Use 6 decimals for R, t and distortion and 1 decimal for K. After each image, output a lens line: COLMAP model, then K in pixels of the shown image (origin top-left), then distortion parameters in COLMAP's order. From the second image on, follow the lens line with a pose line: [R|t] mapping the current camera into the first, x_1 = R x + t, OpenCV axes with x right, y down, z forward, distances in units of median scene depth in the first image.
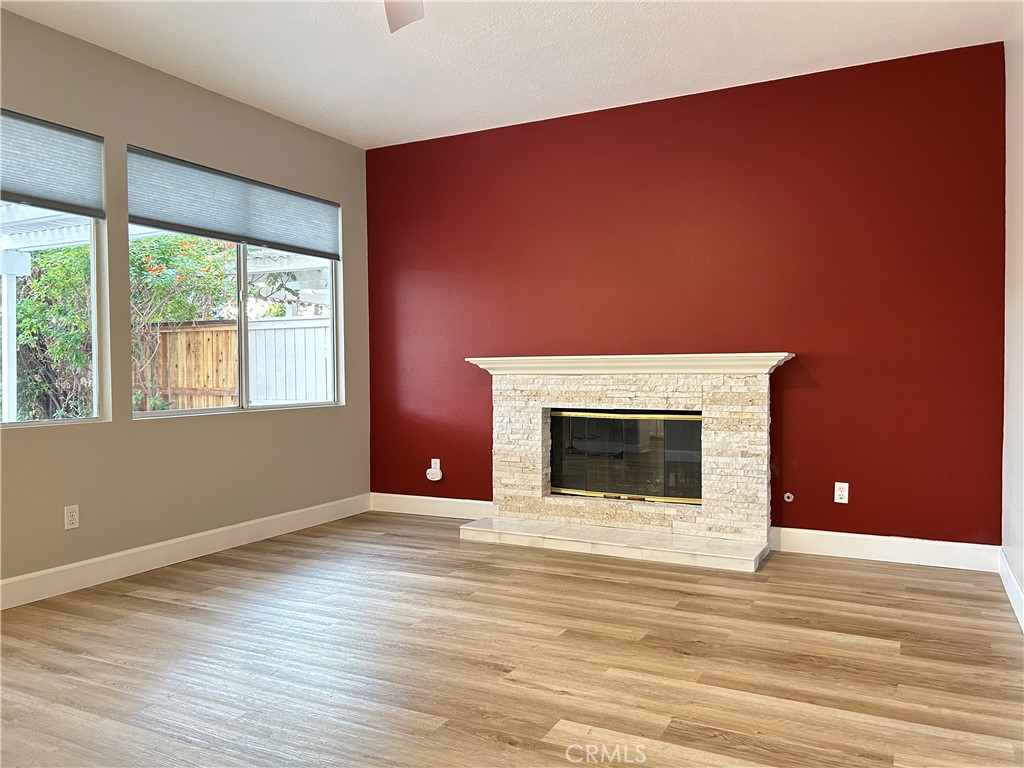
lens RADIAL K [[770.9, 0, 512.0], [0, 770.9, 384.0], [0, 0, 1]] dist [0.051600, -0.062478]
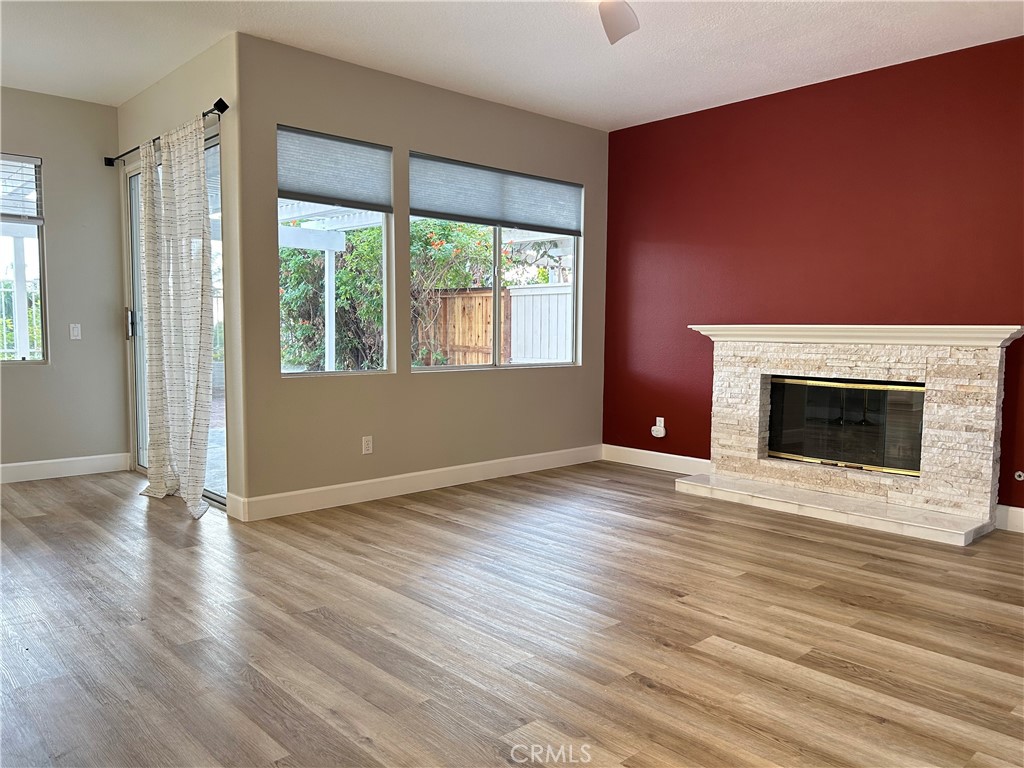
lens RADIAL K [[765.8, 0, 512.0], [0, 765.8, 384.0], [0, 0, 1]] dist [0.101690, -0.124492]
pose [[0.940911, 0.038924, -0.336408, 0.083846], [-0.020813, 0.998141, 0.057276, -0.009866], [0.338012, -0.046890, 0.939973, -0.114311]]
